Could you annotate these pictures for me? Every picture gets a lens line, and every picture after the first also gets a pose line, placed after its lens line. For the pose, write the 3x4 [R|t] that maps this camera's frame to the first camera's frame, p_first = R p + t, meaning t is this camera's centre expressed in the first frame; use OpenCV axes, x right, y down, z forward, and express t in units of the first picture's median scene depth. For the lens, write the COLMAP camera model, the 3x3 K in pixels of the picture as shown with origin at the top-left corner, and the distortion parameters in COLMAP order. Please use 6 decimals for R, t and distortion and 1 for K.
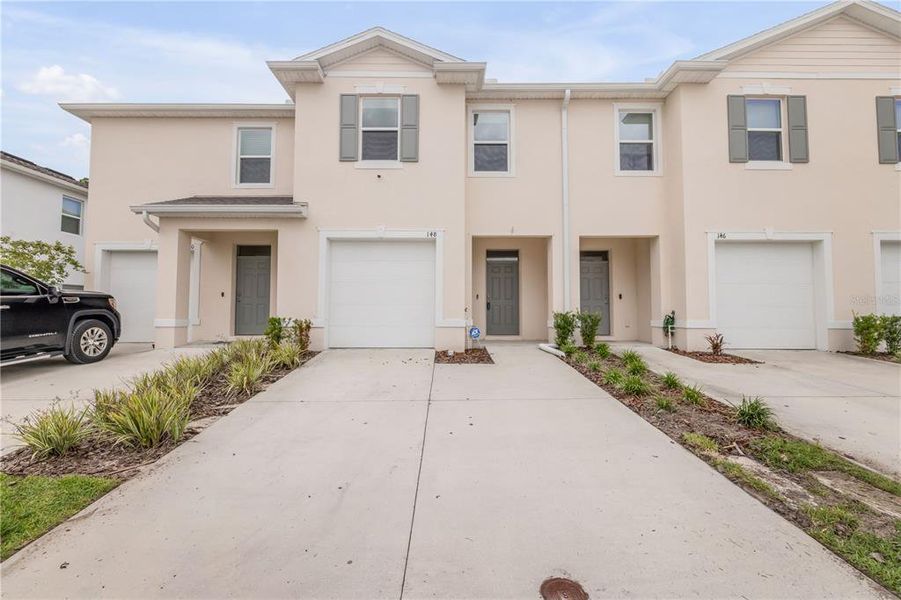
lens RADIAL K [[380.7, 0, 446.5], [0, 380.7, 297.8], [0, 0, 1]] dist [-0.001568, -0.000164]
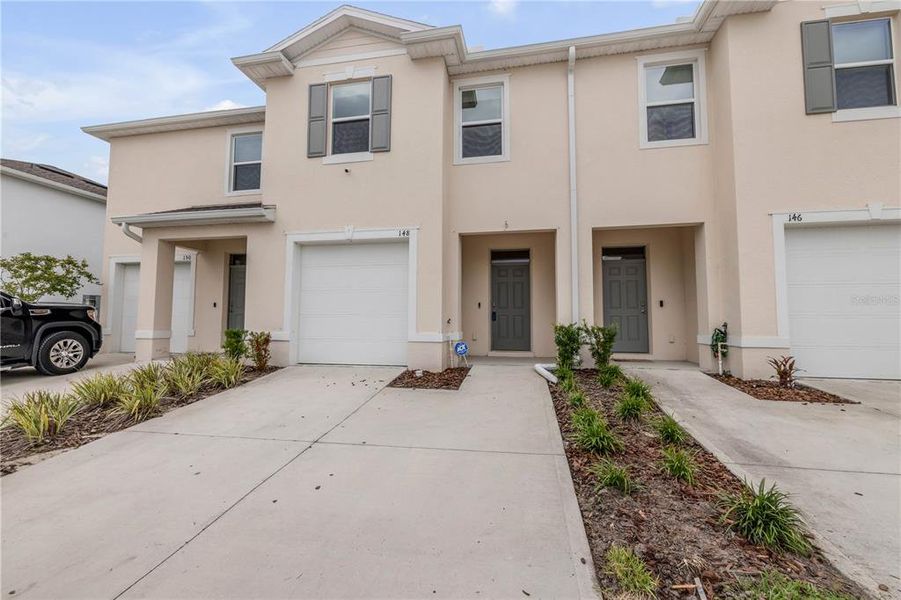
lens RADIAL K [[384.4, 0, 447.2], [0, 384.4, 297.6], [0, 0, 1]] dist [-0.001774, -0.000207]
pose [[0.980835, -0.011027, -0.194529, 0.219935], [0.007106, 0.999758, -0.020842, -0.002926], [0.194712, 0.019060, 0.980675, 0.169437]]
